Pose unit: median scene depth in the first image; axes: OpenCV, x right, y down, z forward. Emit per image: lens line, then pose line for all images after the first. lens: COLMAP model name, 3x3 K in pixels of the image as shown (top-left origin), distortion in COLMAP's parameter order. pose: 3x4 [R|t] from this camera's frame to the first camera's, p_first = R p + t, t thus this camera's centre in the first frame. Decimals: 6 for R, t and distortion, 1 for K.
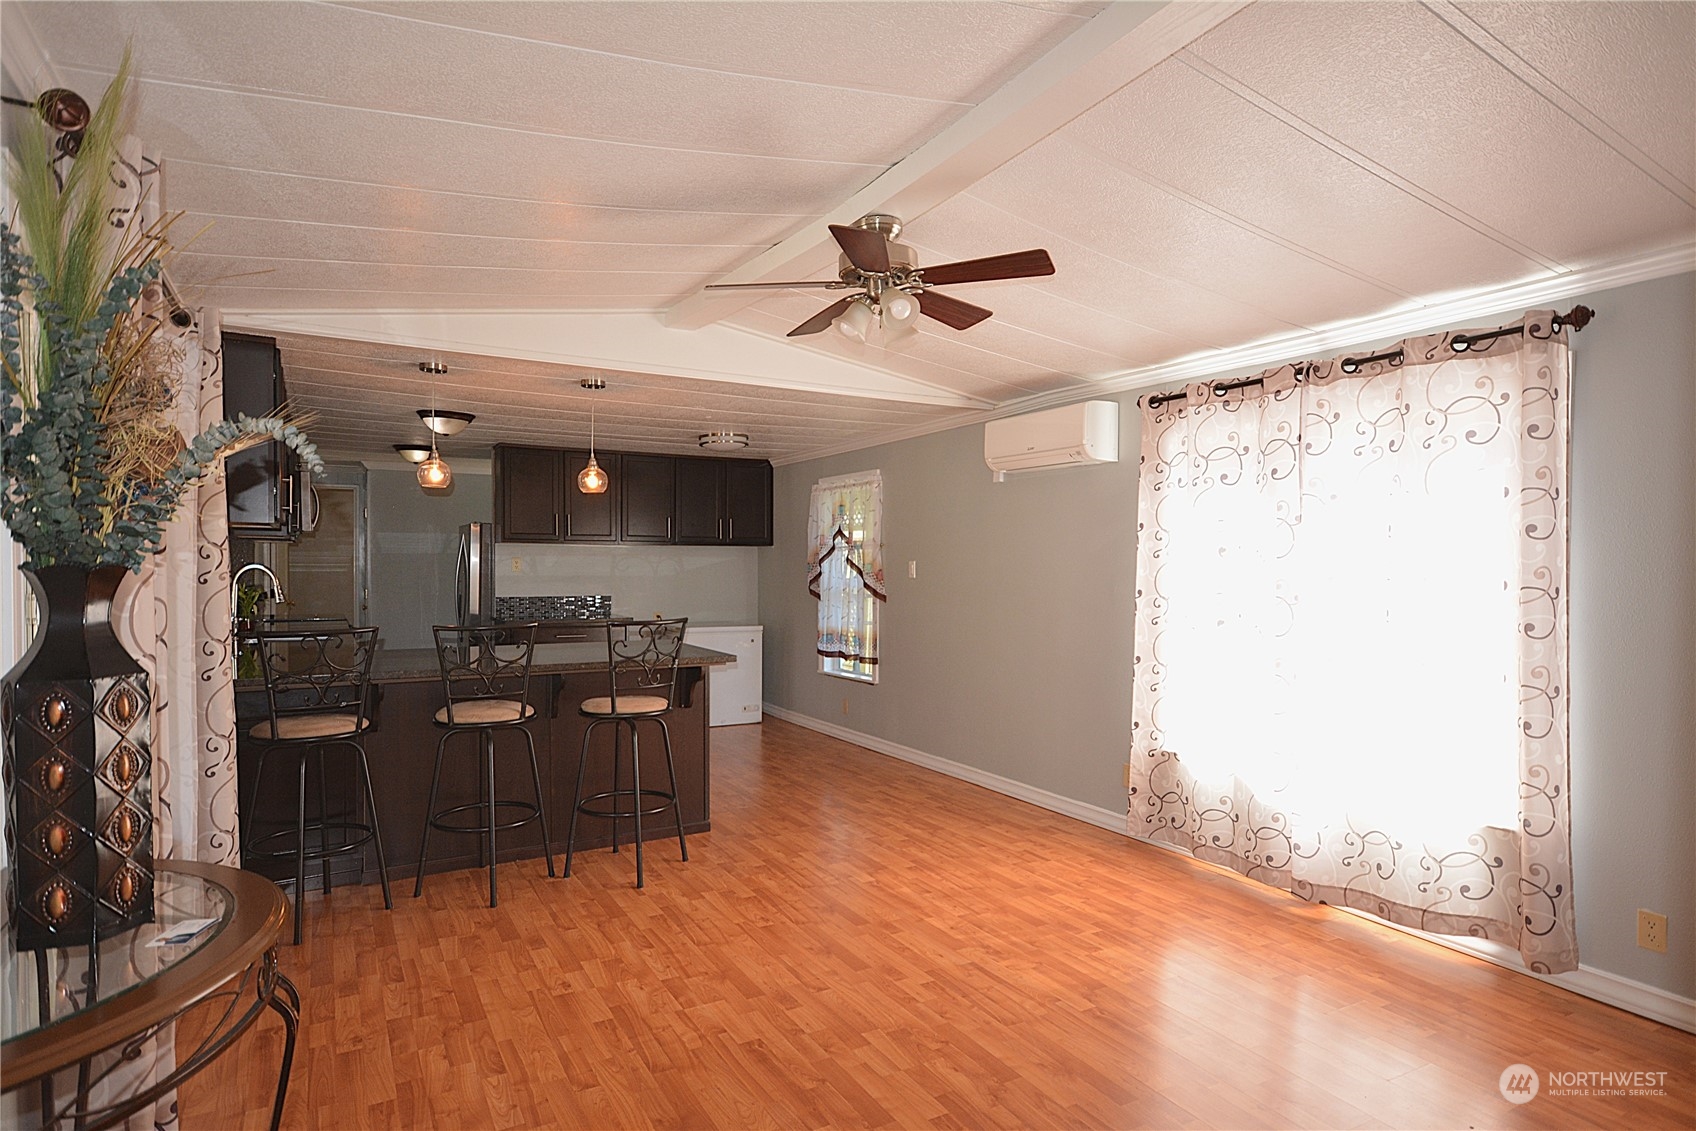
lens RADIAL K [[912.9, 0, 829.6], [0, 912.9, 581.6], [0, 0, 1]] dist [0.007285, 0.002973]
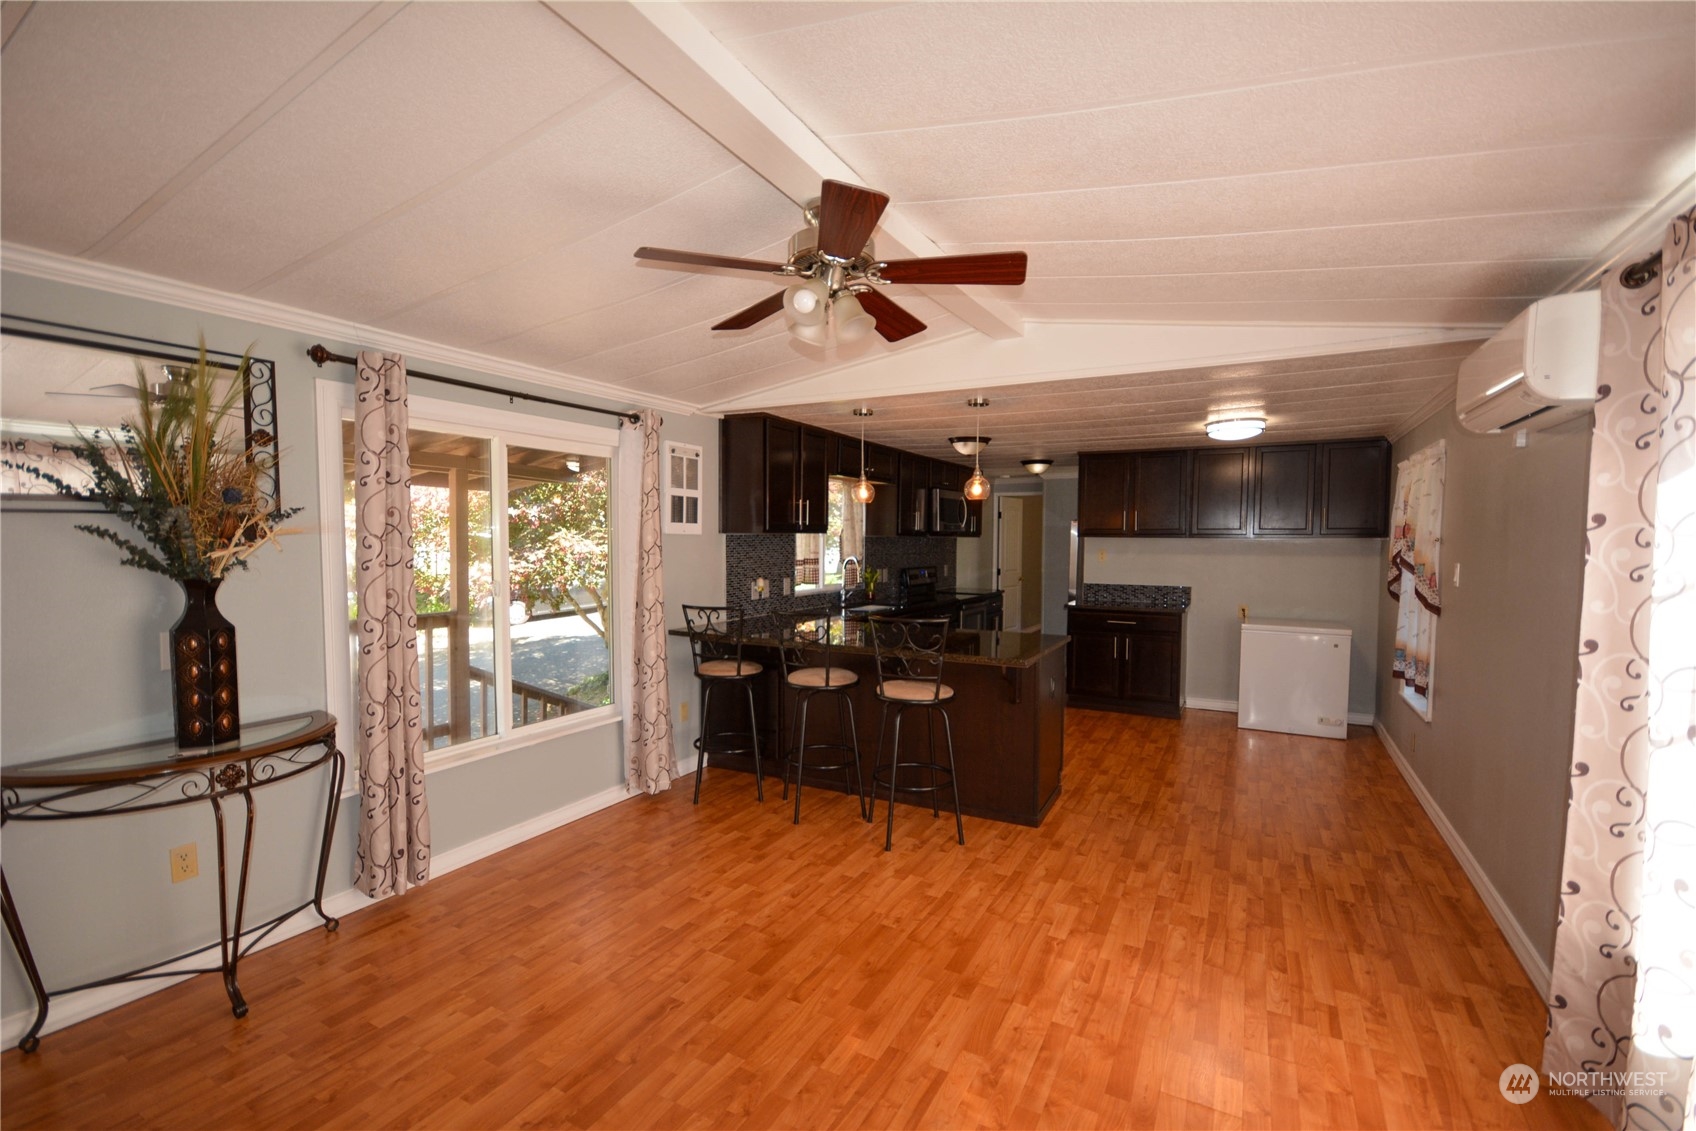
lens RADIAL K [[734.7, 0, 845.3], [0, 734.7, 584.3], [0, 0, 1]] dist [-0.000268, -0.004646]
pose [[0.534547, 0.050232, -0.843645, 0.386871], [-0.021578, 0.998718, 0.045793, -0.027934], [0.844863, -0.006274, 0.534945, 0.339630]]
